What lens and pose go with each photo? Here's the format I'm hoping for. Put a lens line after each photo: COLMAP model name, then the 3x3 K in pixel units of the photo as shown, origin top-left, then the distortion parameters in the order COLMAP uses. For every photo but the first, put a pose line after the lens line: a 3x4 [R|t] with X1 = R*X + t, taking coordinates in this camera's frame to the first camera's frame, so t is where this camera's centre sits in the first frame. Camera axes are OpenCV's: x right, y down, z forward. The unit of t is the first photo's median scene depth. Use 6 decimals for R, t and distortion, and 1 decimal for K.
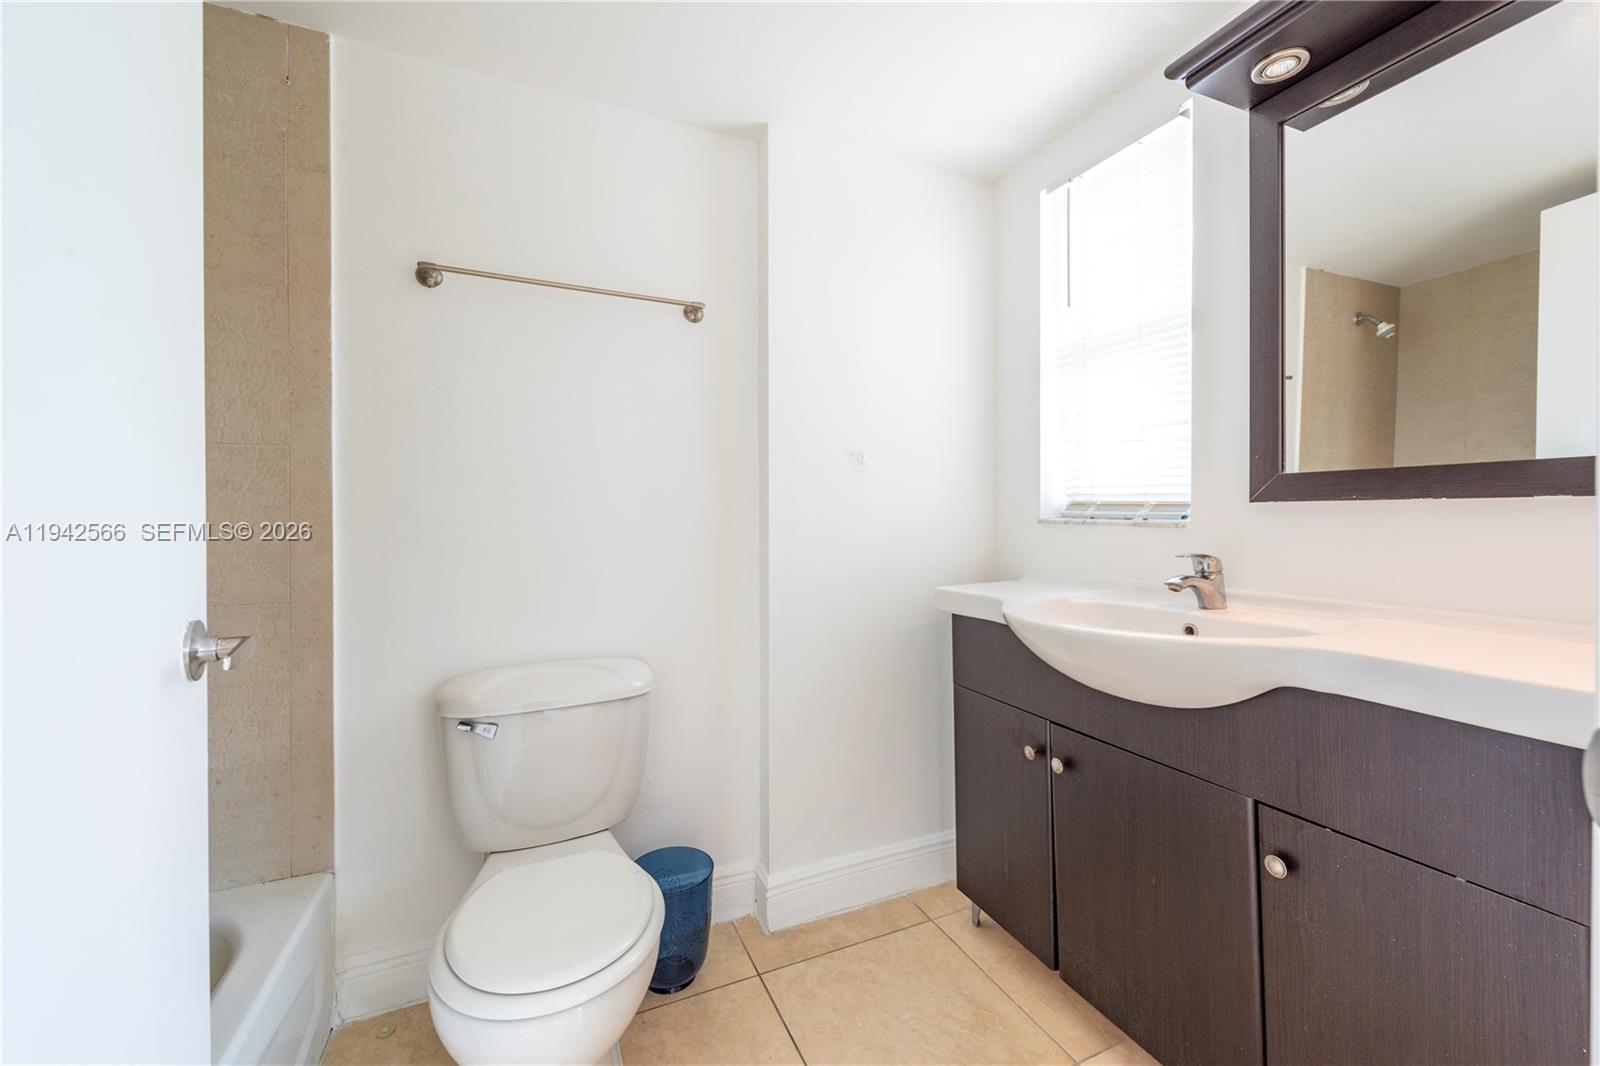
lens RADIAL K [[640.5, 0, 800.1], [0, 640.5, 523.6], [0, 0, 1]] dist [0.001206, 0.000103]
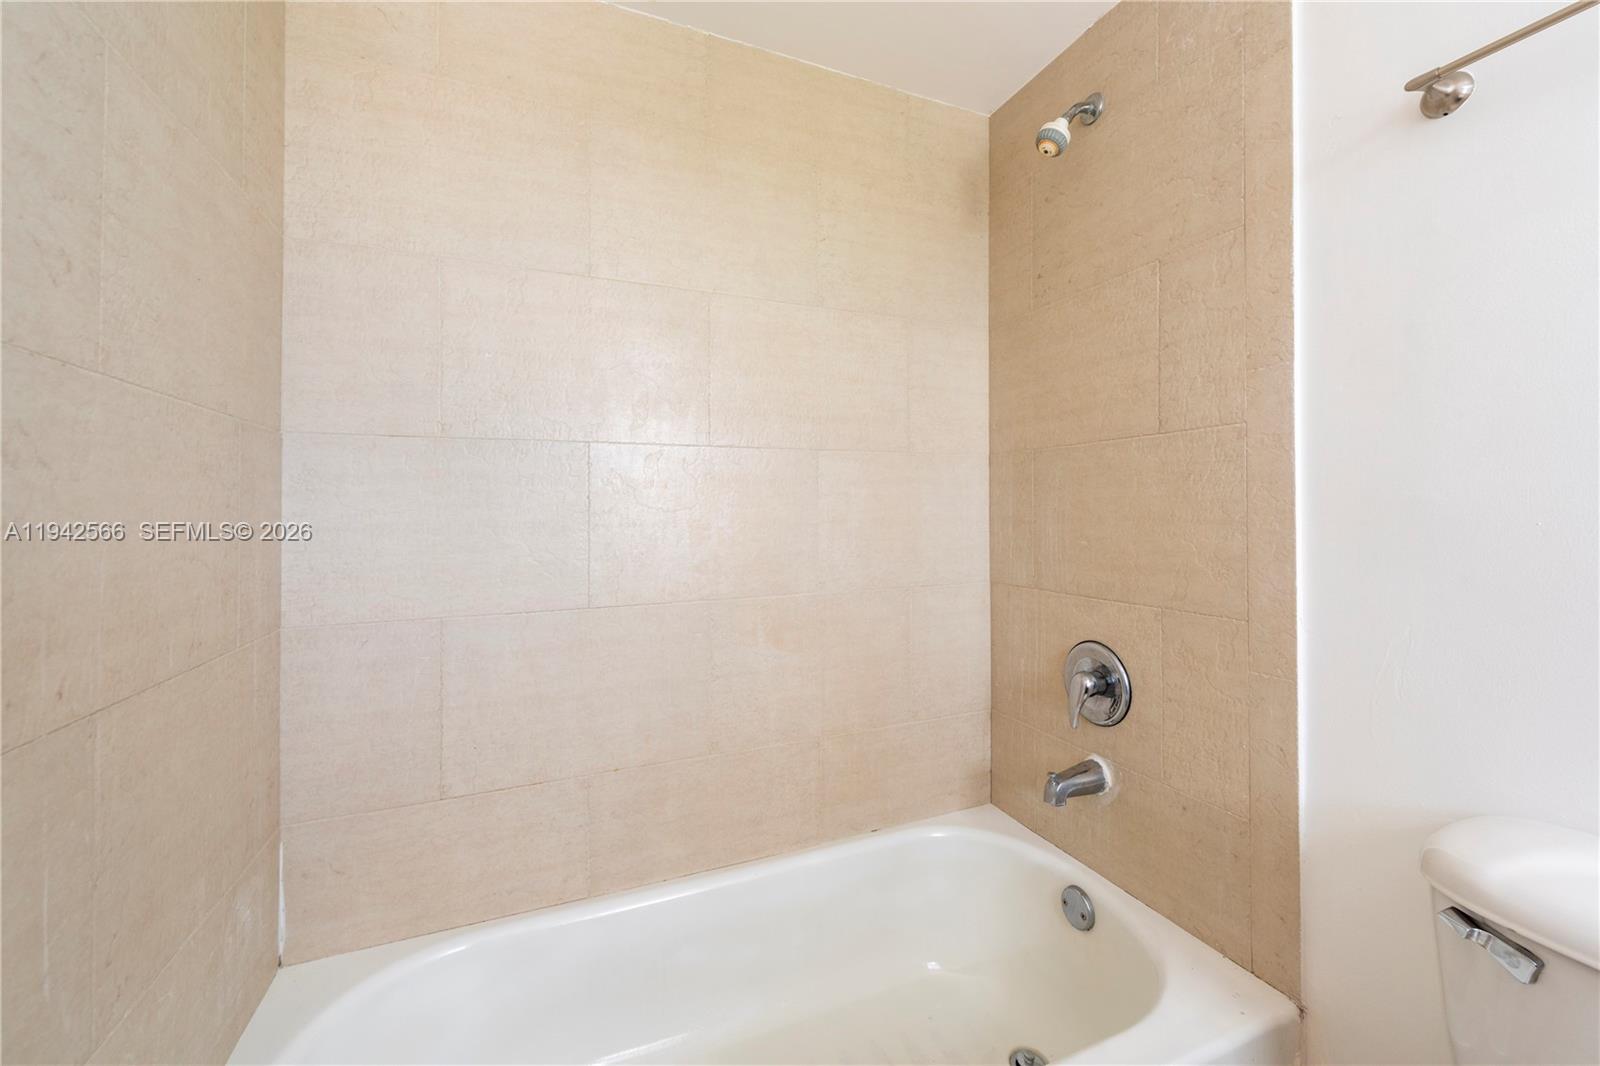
lens RADIAL K [[640.5, 0, 822.7], [0, 640.5, 505.4], [0, 0, 1]] dist [0.001206, 0.000103]
pose [[0.017148, -0.009449, -0.999808, -0.016387], [-0.010471, 0.999899, -0.009630, -0.006153], [0.999798, 0.010634, 0.017047, 0.460387]]
